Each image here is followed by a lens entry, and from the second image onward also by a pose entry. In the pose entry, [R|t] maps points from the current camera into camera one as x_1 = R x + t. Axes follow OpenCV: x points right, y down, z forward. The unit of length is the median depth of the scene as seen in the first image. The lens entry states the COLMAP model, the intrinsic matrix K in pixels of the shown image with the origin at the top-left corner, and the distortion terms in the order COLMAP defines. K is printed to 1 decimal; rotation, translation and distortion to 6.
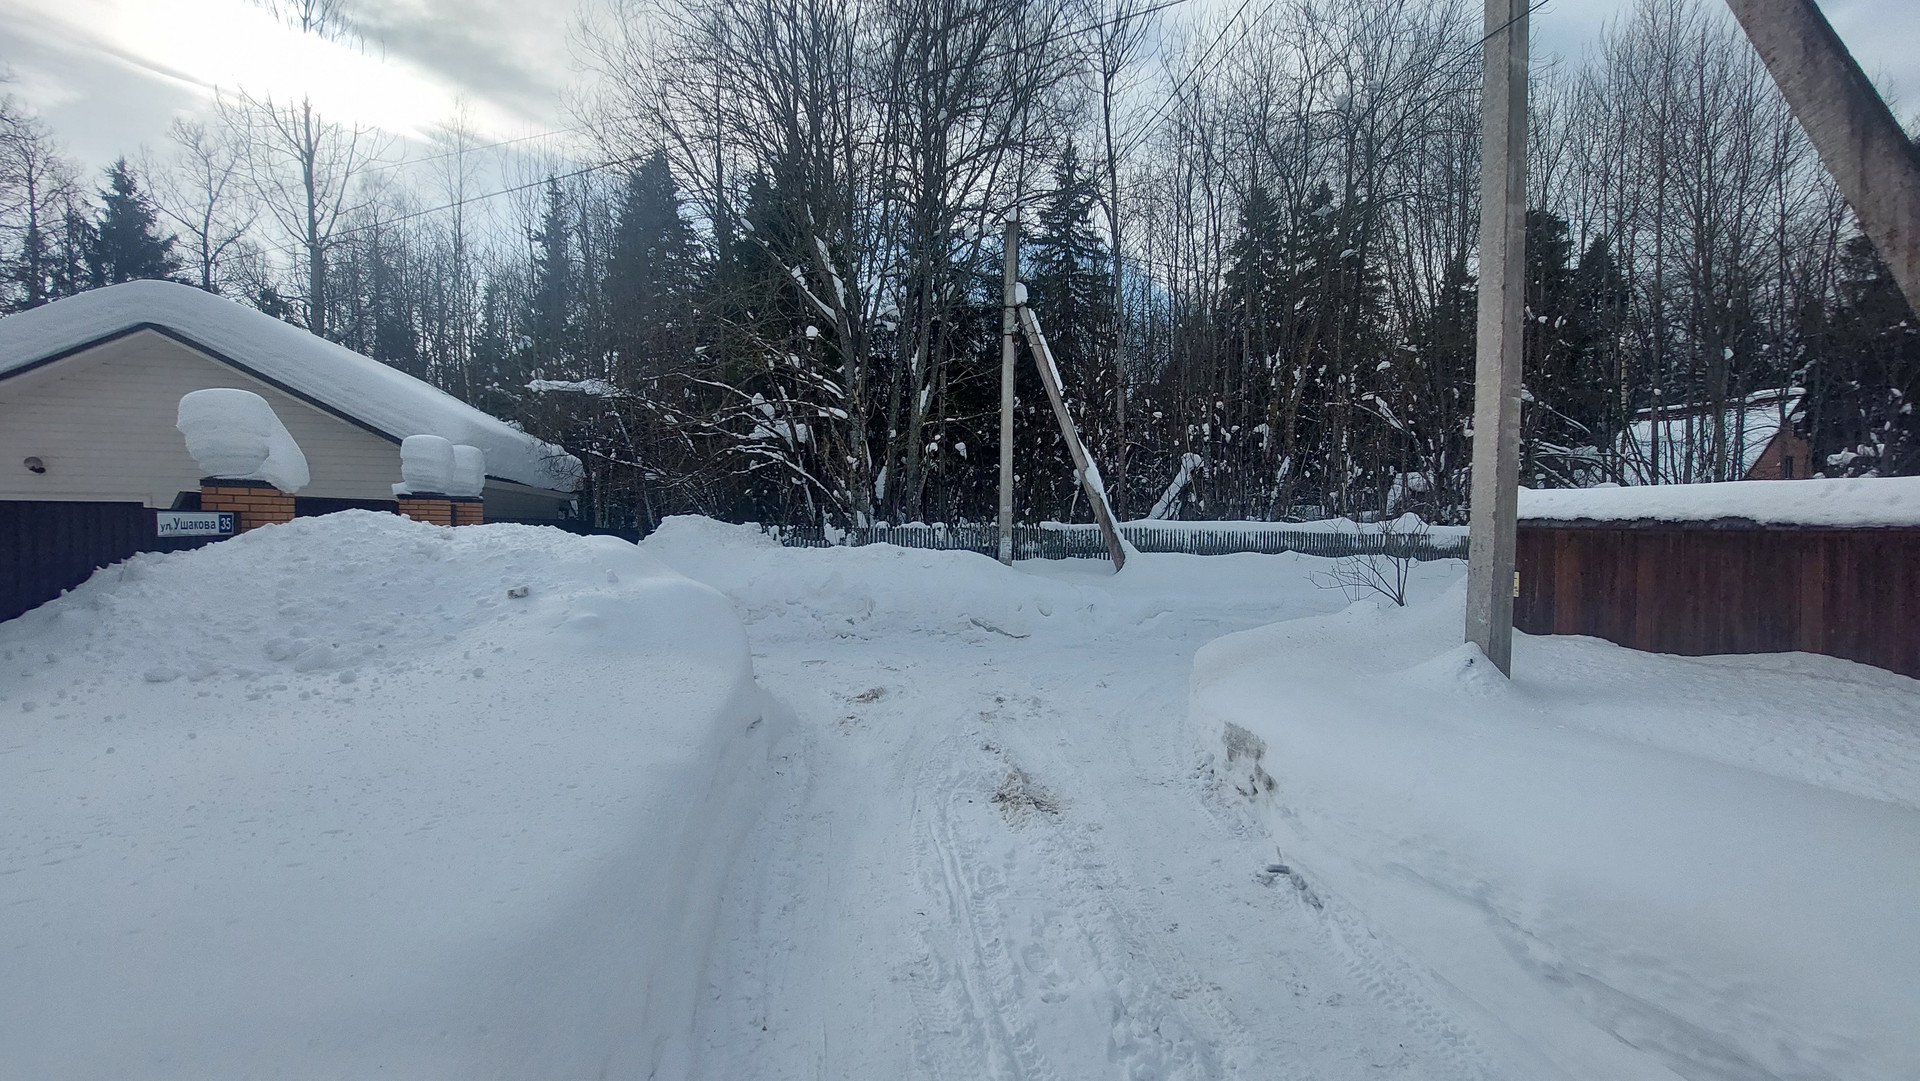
lens RADIAL K [[795.4, 0, 960.0], [0, 795.4, 540.5], [0, 0, 1]] dist [-0.001351, -0.006179]
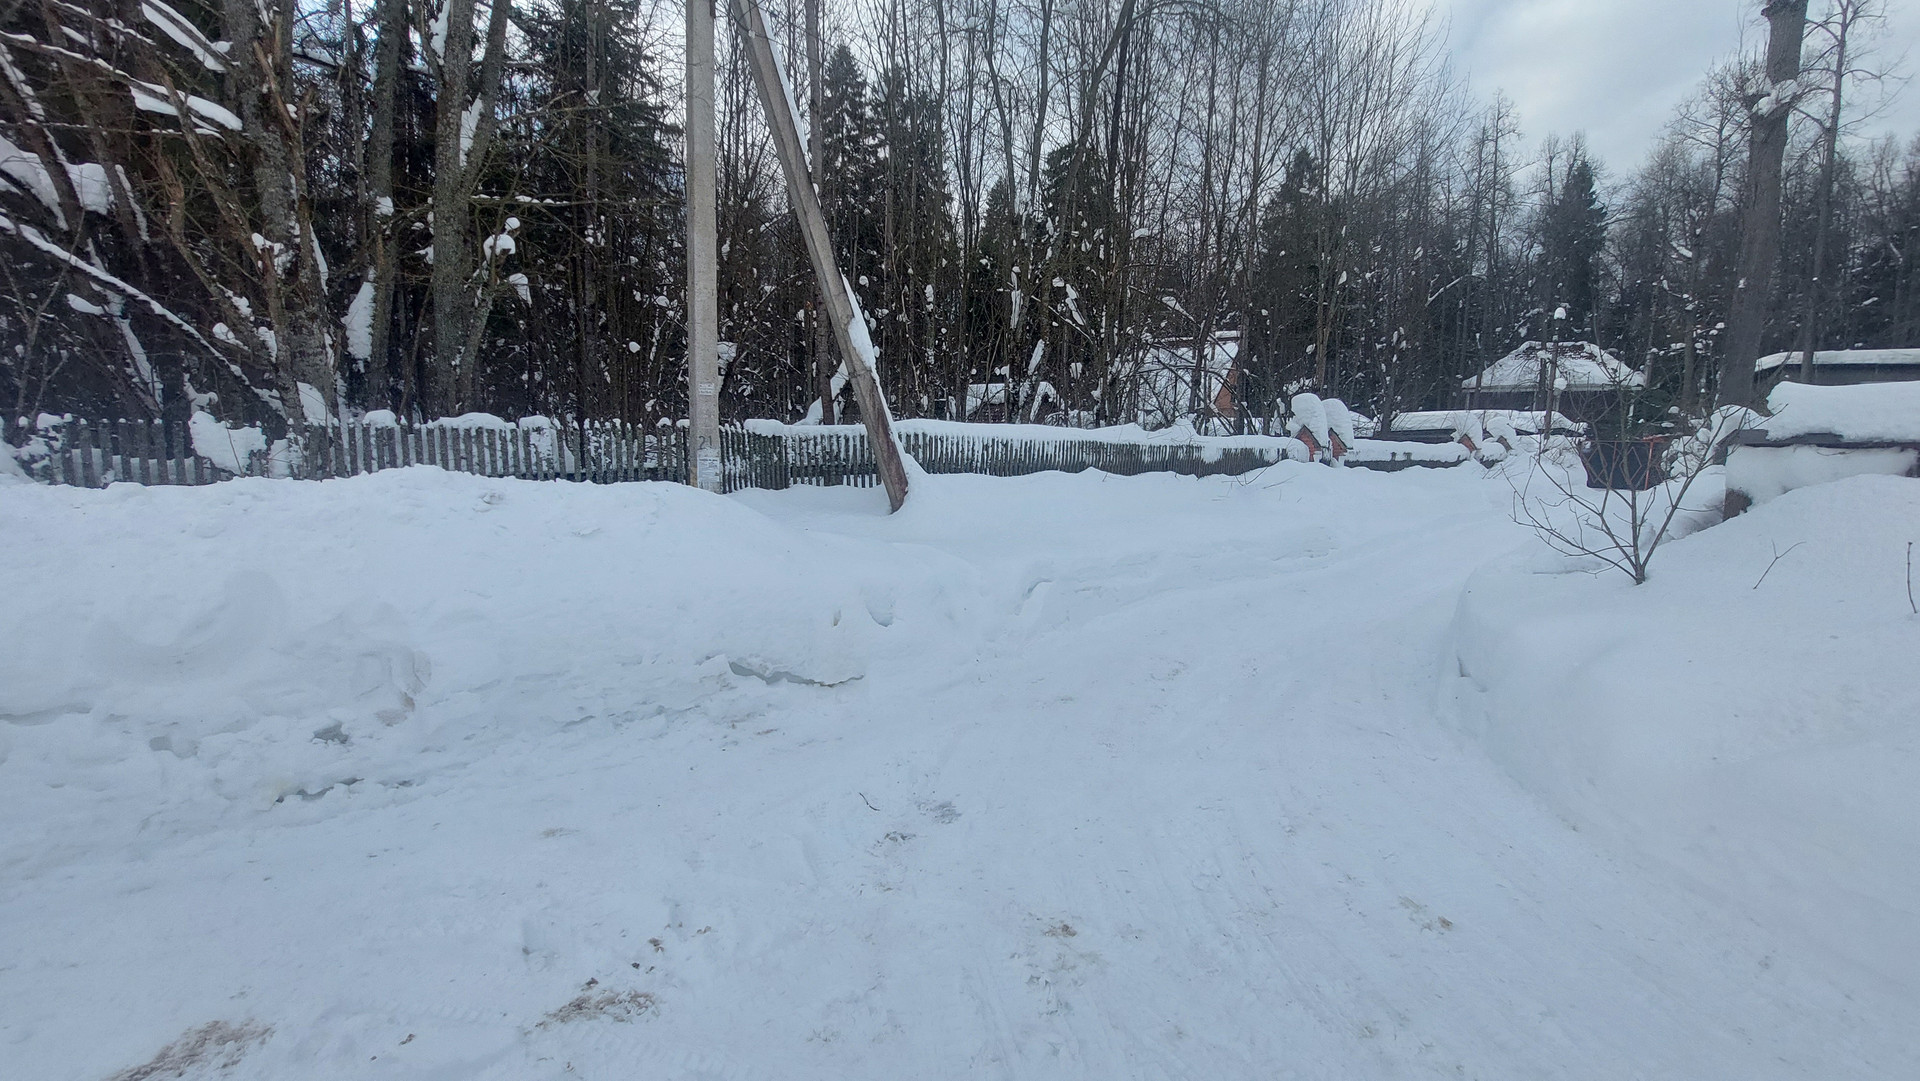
lens RADIAL K [[761.2, 0, 959.5], [0, 761.2, 546.7], [0, 0, 1]] dist [-0.019096, 0.000514]
pose [[0.818926, -0.072597, 0.569289, -0.078600], [0.000965, 0.992140, 0.125133, -0.002483], [-0.573899, -0.101925, 0.812559, 0.502376]]
